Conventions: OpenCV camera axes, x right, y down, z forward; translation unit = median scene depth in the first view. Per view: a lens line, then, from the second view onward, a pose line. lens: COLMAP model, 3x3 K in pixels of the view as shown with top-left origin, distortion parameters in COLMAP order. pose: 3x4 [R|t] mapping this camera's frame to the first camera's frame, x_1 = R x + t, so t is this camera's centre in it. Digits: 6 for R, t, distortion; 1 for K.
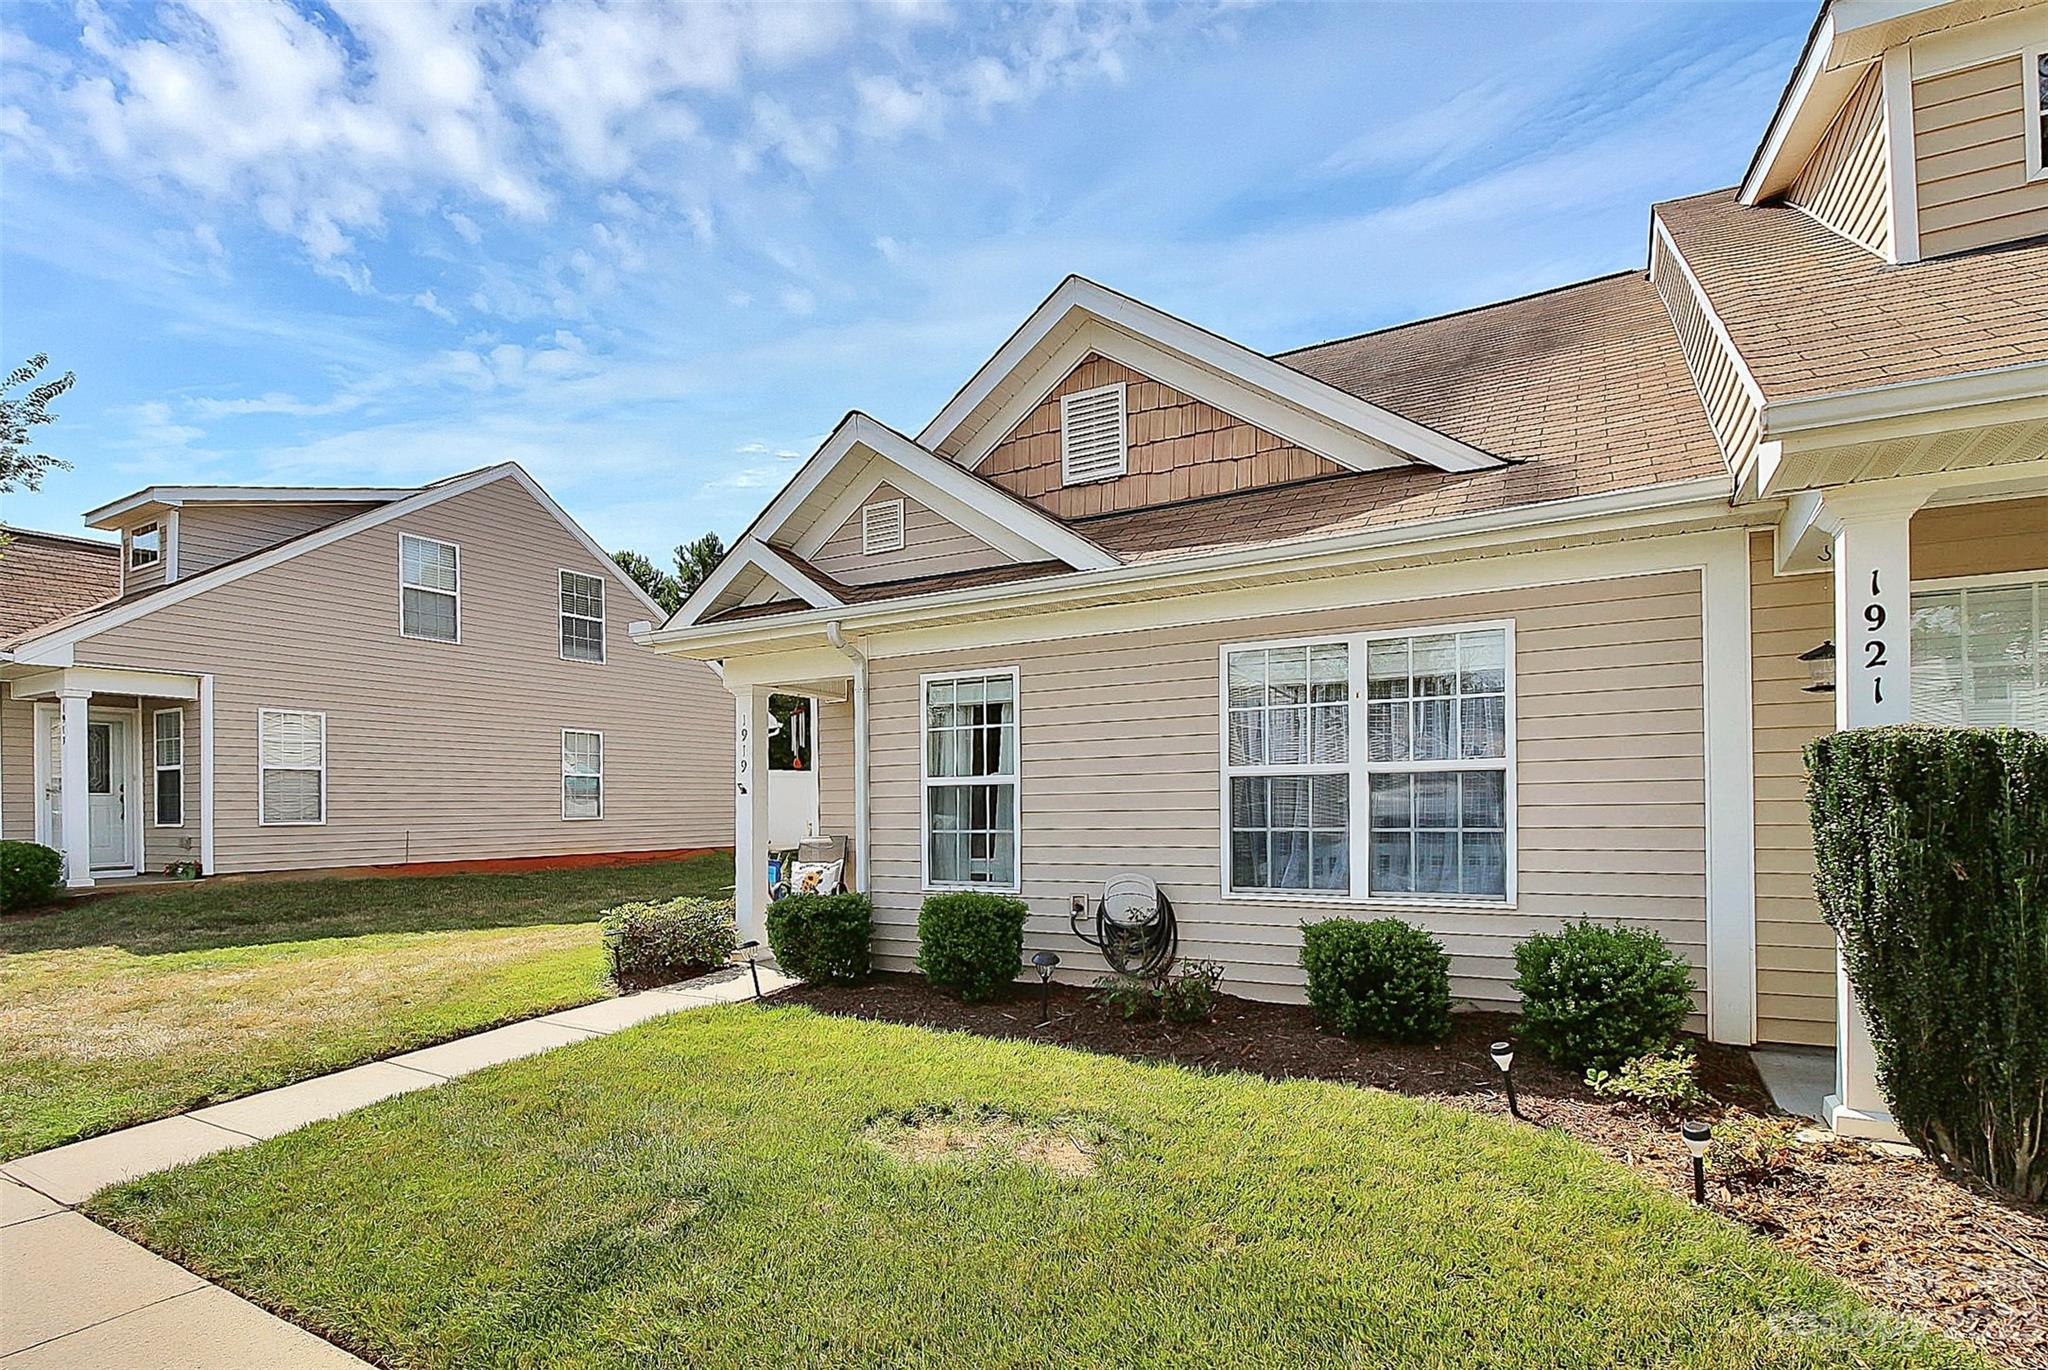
lens RADIAL K [[965.4, 0, 1106.3], [0, 965.4, 787.5], [0, 0, 1]] dist [0.001602, -0.010400]
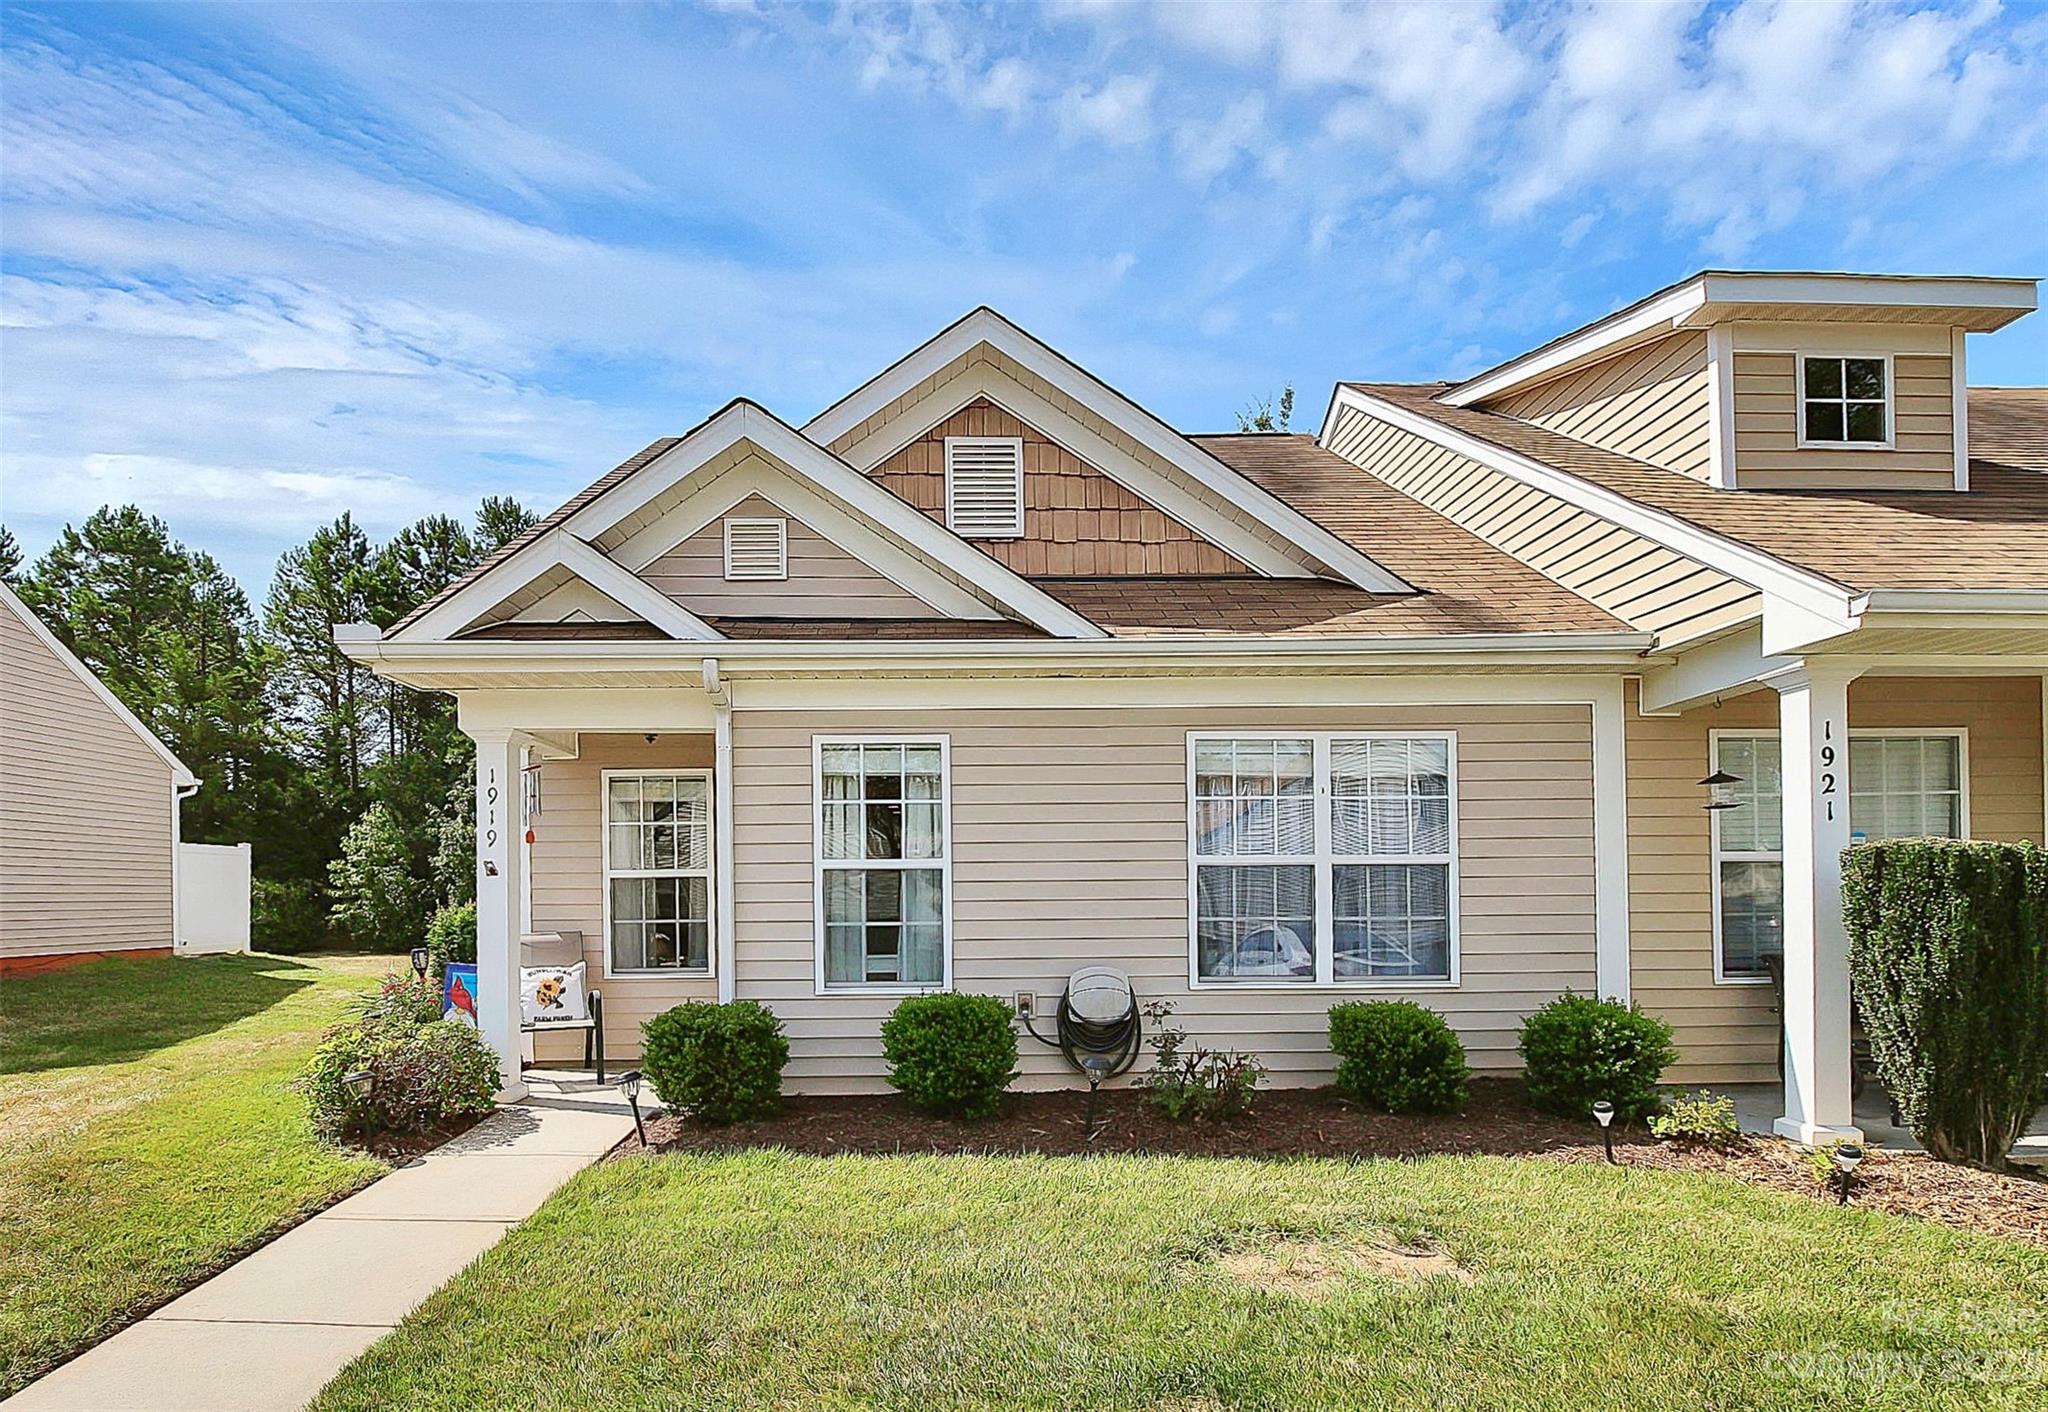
lens RADIAL K [[985.9, 0, 1023.6], [0, 985.9, 879.1], [0, 0, 1]] dist [-0.003922, -0.001042]
pose [[0.880467, 0.013683, 0.473910, -0.487726], [-0.013589, 0.999901, -0.003623, 0.008331], [-0.473912, -0.003250, 0.880566, 0.190192]]
